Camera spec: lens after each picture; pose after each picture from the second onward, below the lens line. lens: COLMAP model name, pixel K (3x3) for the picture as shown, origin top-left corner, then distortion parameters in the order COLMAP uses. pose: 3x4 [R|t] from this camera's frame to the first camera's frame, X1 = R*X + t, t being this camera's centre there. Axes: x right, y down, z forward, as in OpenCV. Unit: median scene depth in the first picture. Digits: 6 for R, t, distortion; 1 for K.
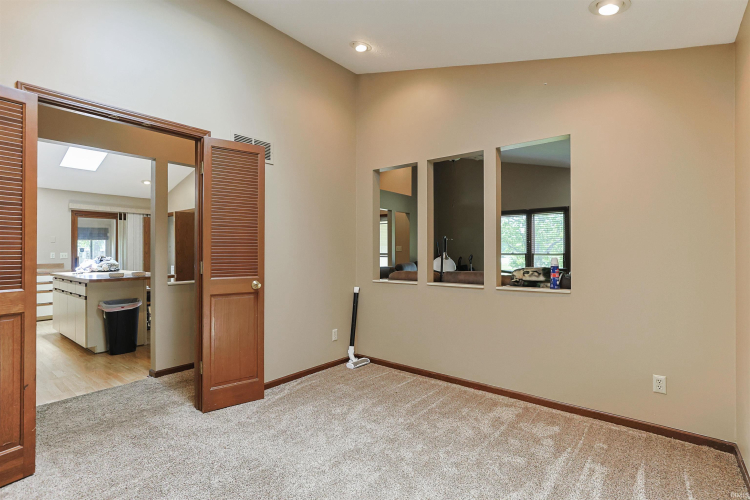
lens RADIAL K [[360.3, 0, 377.6], [0, 360.3, 245.0], [0, 0, 1]] dist [-0.012252, 0.008337]
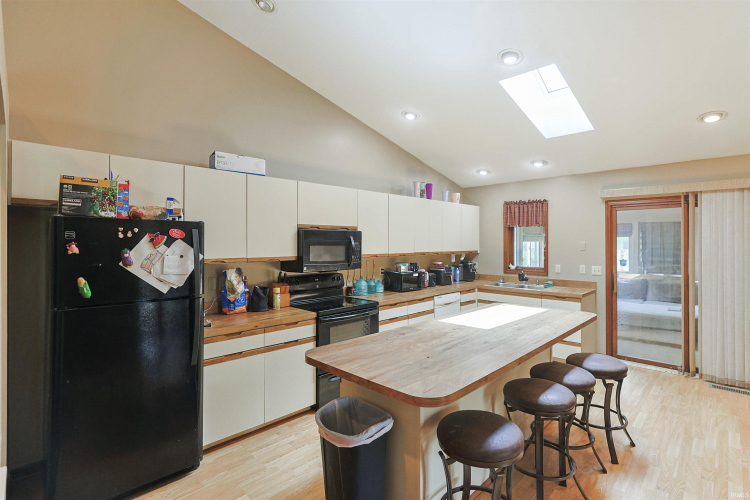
lens RADIAL K [[360.3, 0, 383.8], [0, 360.3, 232.9], [0, 0, 1]] dist [-0.012252, 0.008337]
pose [[-0.096816, -0.017522, -0.995148, -0.175141], [0.014054, 0.999721, -0.018970, -0.031922], [0.995203, -0.015823, -0.096543, 0.664254]]
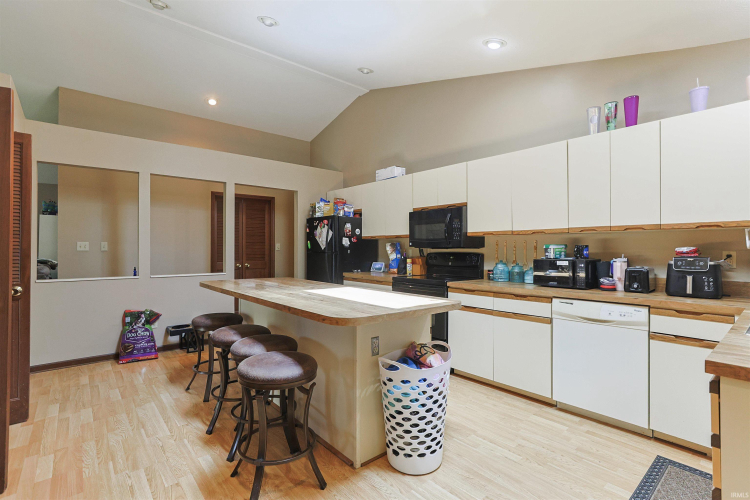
lens RADIAL K [[360.3, 0, 381.4], [0, 360.3, 243.7], [0, 0, 1]] dist [-0.012252, 0.008337]
pose [[-0.983488, 0.014286, 0.180410, -0.696030], [0.009890, 0.999632, -0.025240, 0.018273], [-0.180704, -0.023039, -0.983268, 1.091925]]
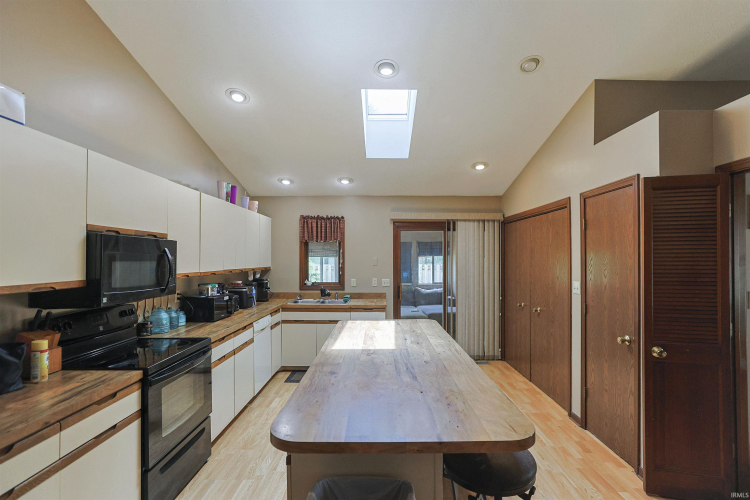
lens RADIAL K [[360.3, 0, 375.7], [0, 360.3, 251.8], [0, 0, 1]] dist [-0.012252, 0.008337]
pose [[0.618754, -0.007506, -0.785549, -0.288841], [0.005649, 0.999971, -0.005105, -0.030268], [0.785564, -0.001279, 0.618779, 0.507206]]
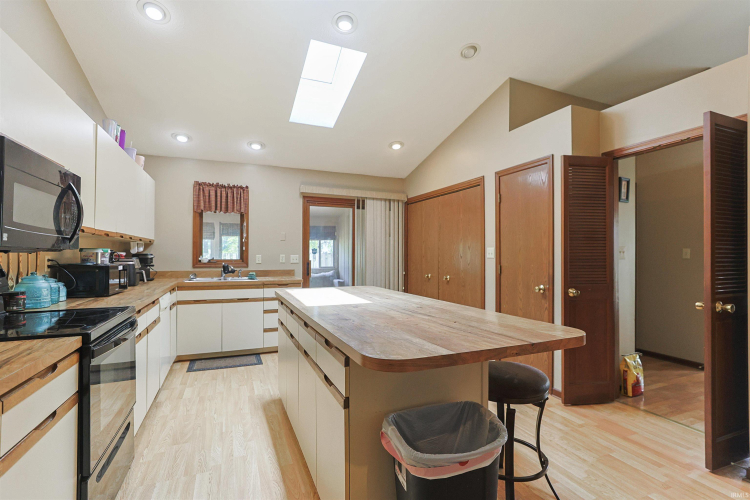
lens RADIAL K [[360.3, 0, 376.8], [0, 360.3, 245.6], [0, 0, 1]] dist [-0.012252, 0.008337]
pose [[0.879039, -0.000549, -0.476749, -0.383005], [-0.006102, 0.999904, -0.012402, 0.010828], [0.476710, 0.013811, 0.878952, 0.440773]]
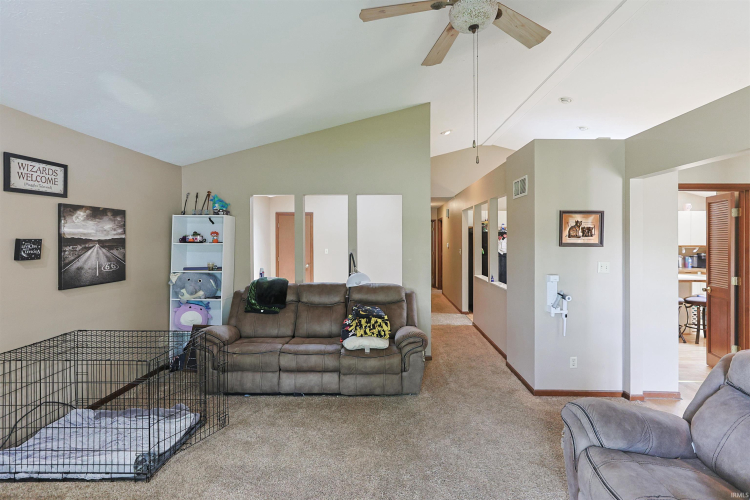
lens RADIAL K [[360.3, 0, 380.0], [0, 360.3, 237.9], [0, 0, 1]] dist [-0.012252, 0.008337]
pose [[-0.793354, 0.005009, -0.608740, 0.419239], [0.014403, 0.999841, -0.010544, -0.029517], [0.608590, -0.017133, -0.793300, 1.037581]]
